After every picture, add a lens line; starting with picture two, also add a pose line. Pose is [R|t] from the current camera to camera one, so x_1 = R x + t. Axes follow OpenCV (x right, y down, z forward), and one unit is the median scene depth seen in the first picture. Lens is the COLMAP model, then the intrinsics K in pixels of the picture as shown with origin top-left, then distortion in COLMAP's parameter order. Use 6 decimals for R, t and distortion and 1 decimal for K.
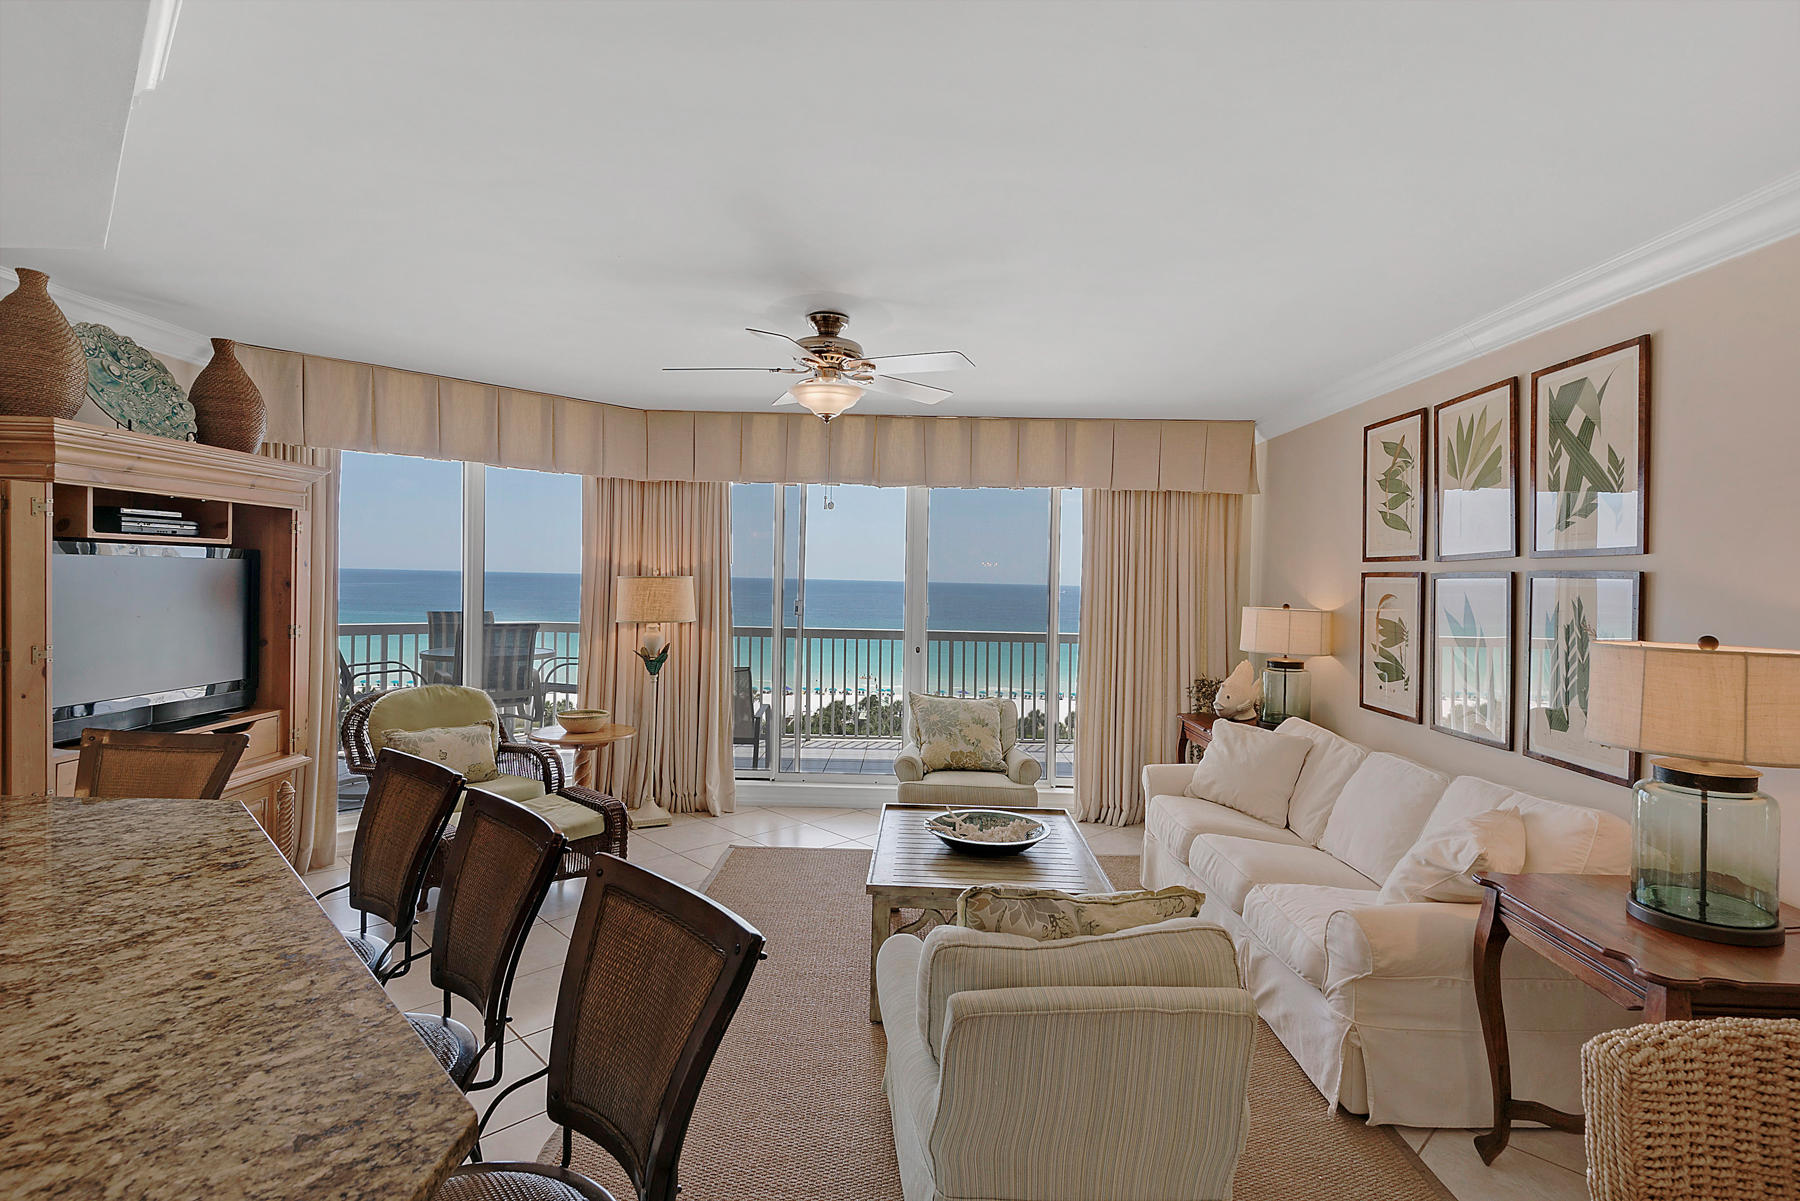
lens RADIAL K [[873.0, 0, 920.4], [0, 873.0, 552.8], [0, 0, 1]] dist [0.004893, -0.002975]
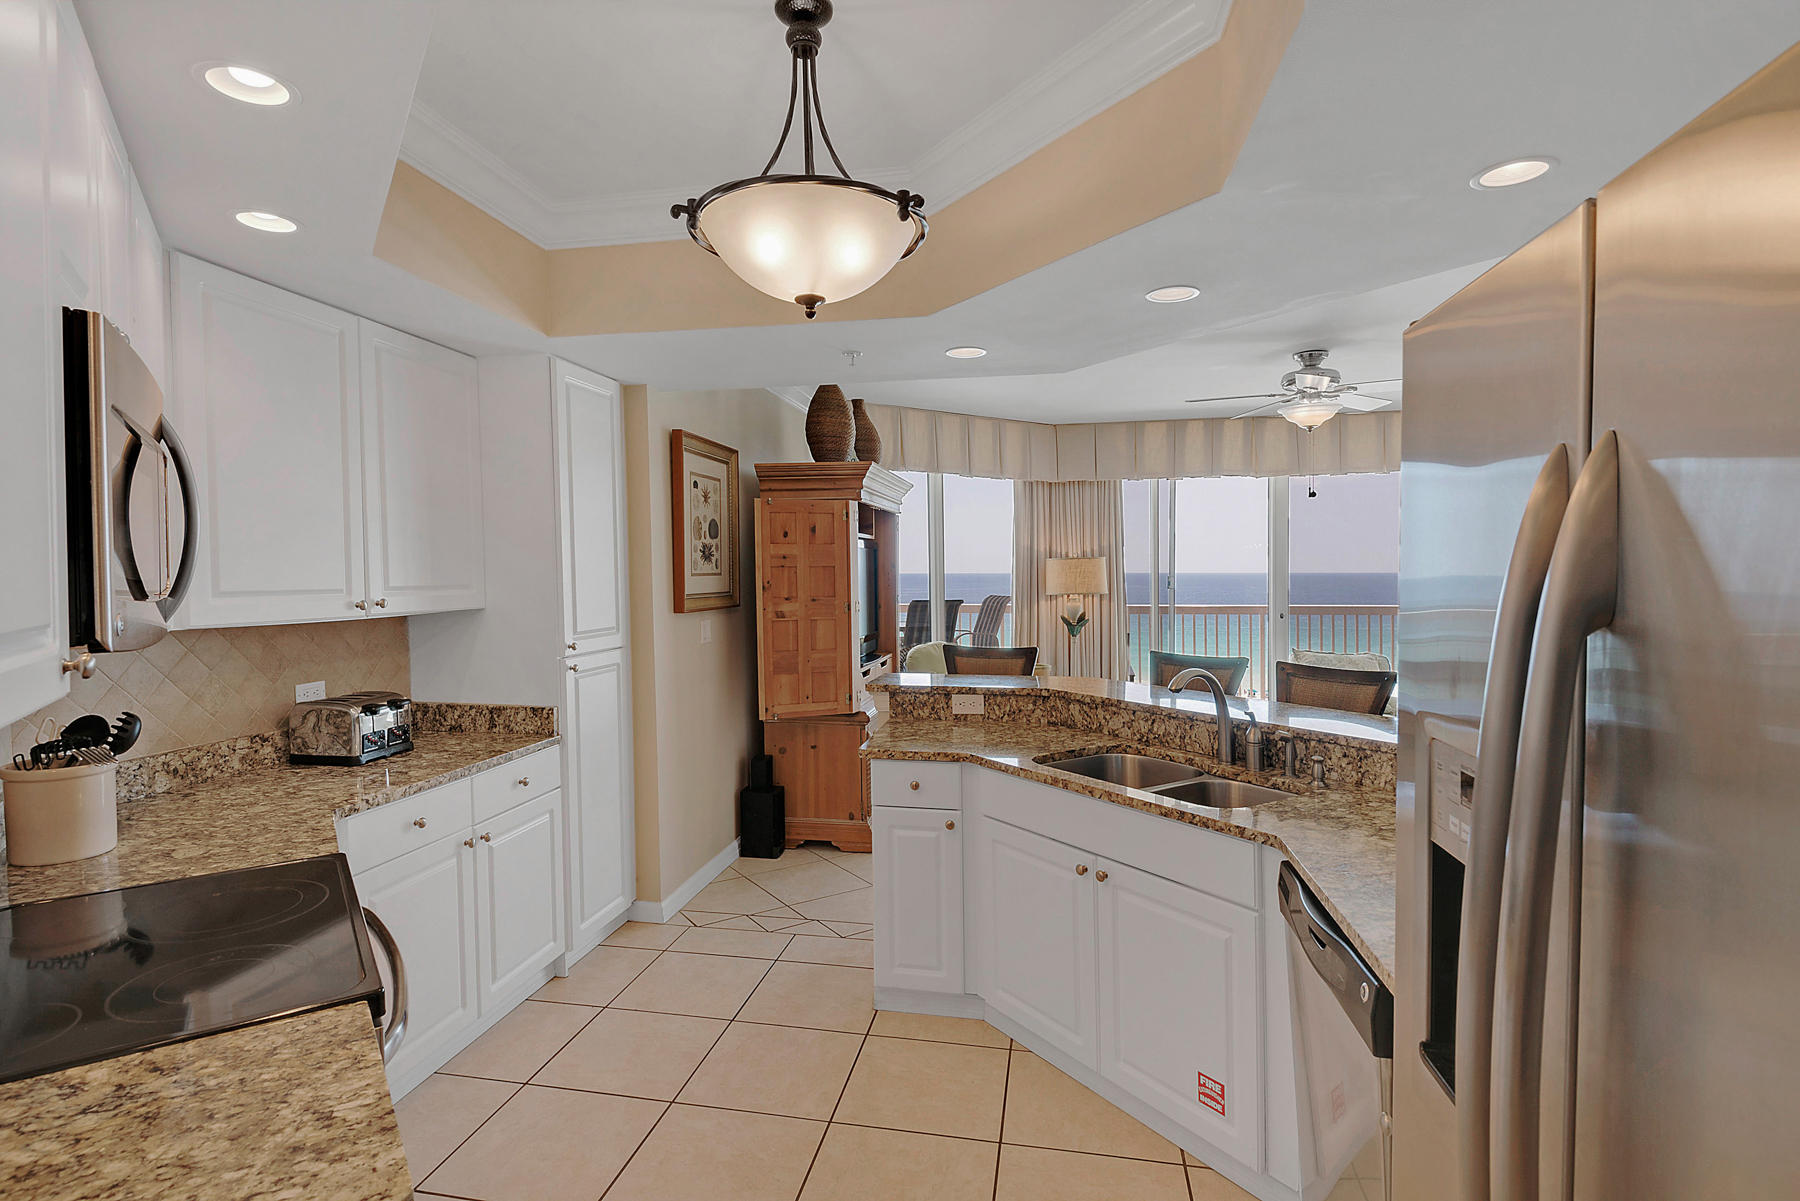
lens RADIAL K [[915.9, 0, 898.9], [0, 915.9, 556.0], [0, 0, 1]] dist [0.020636, -0.012154]
pose [[0.981556, -0.031407, -0.188580, -0.427672], [0.033669, 0.999394, 0.008803, 0.006385], [0.188189, -0.014990, 0.982018, -0.463734]]
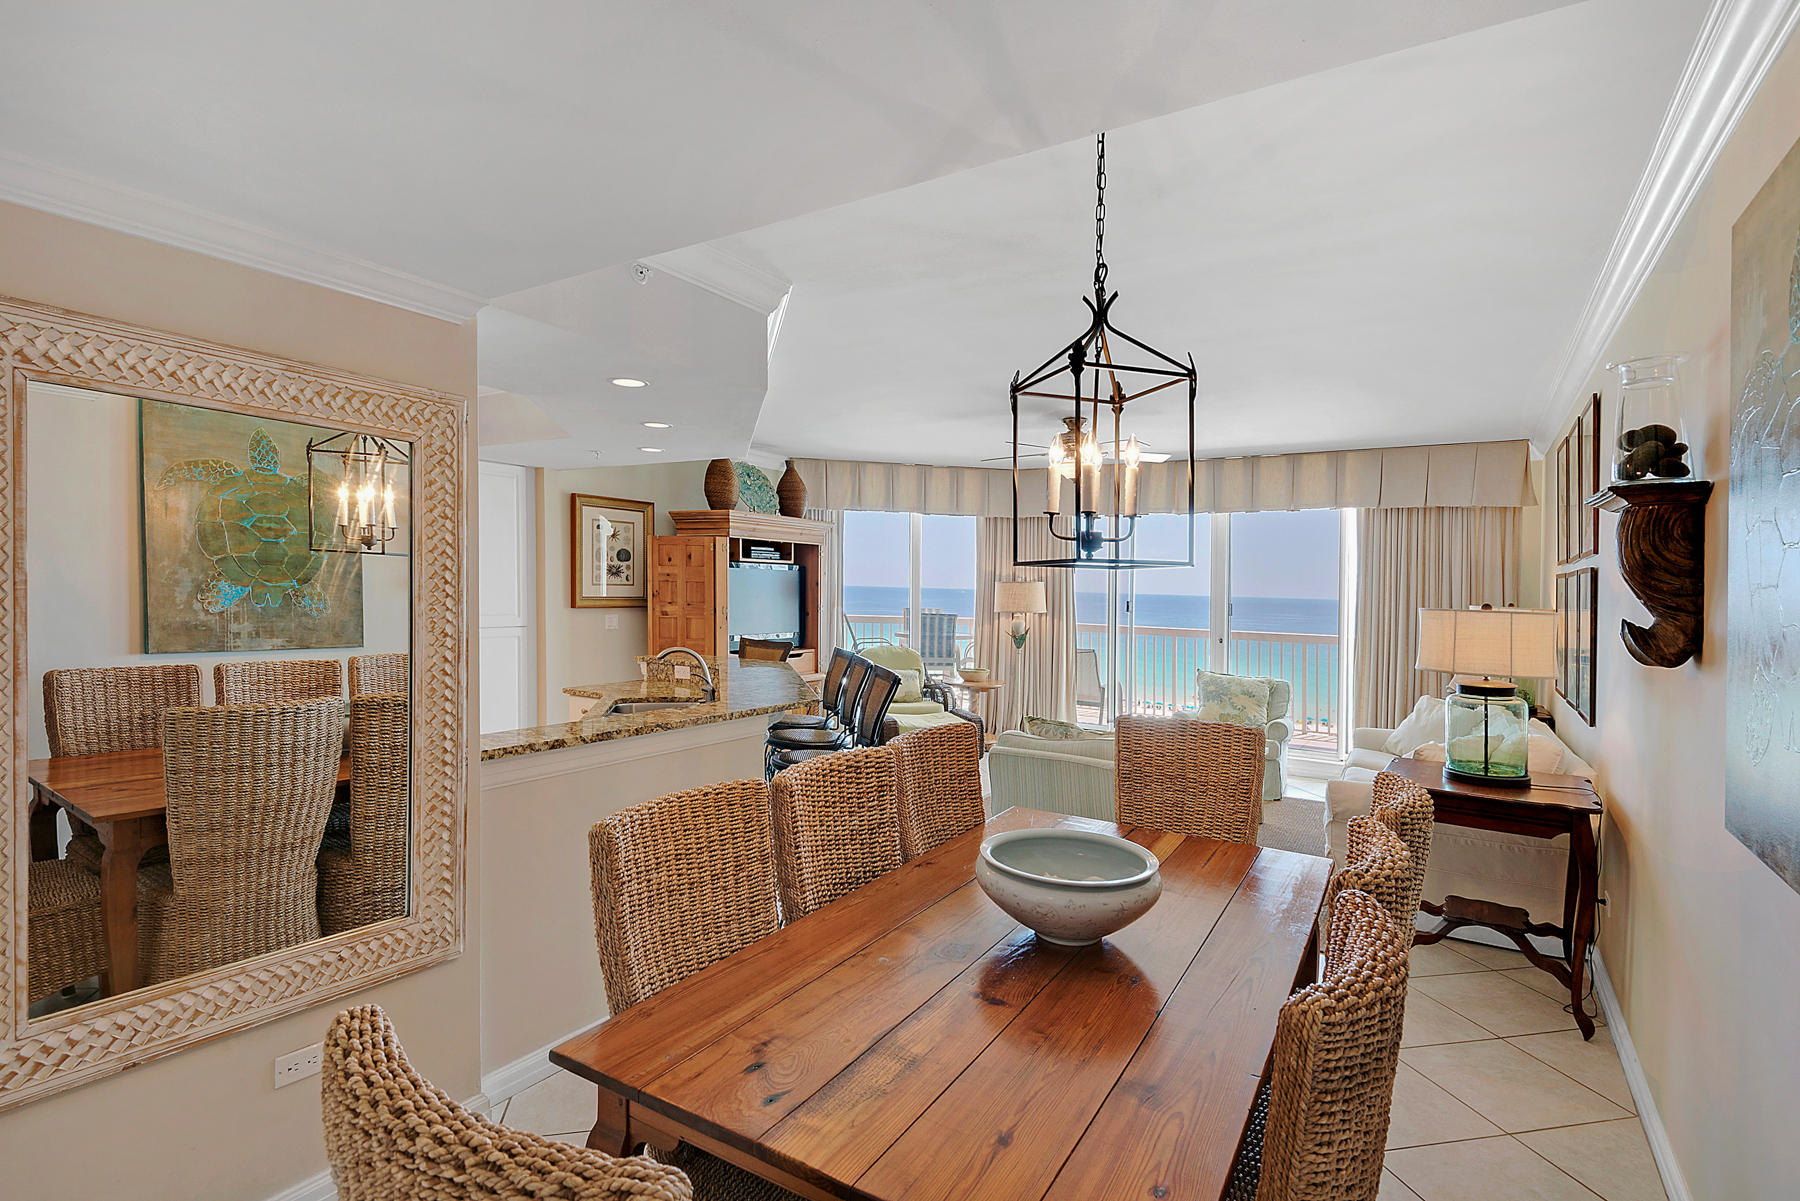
lens RADIAL K [[873.0, 0, 902.6], [0, 873.0, 586.9], [0, 0, 1]] dist [0.004893, -0.002975]
pose [[0.842834, -0.000633, -0.538173, 0.456383], [0.009471, 0.999862, 0.013657, 0.017290], [0.538090, -0.016608, 0.842723, -0.503094]]
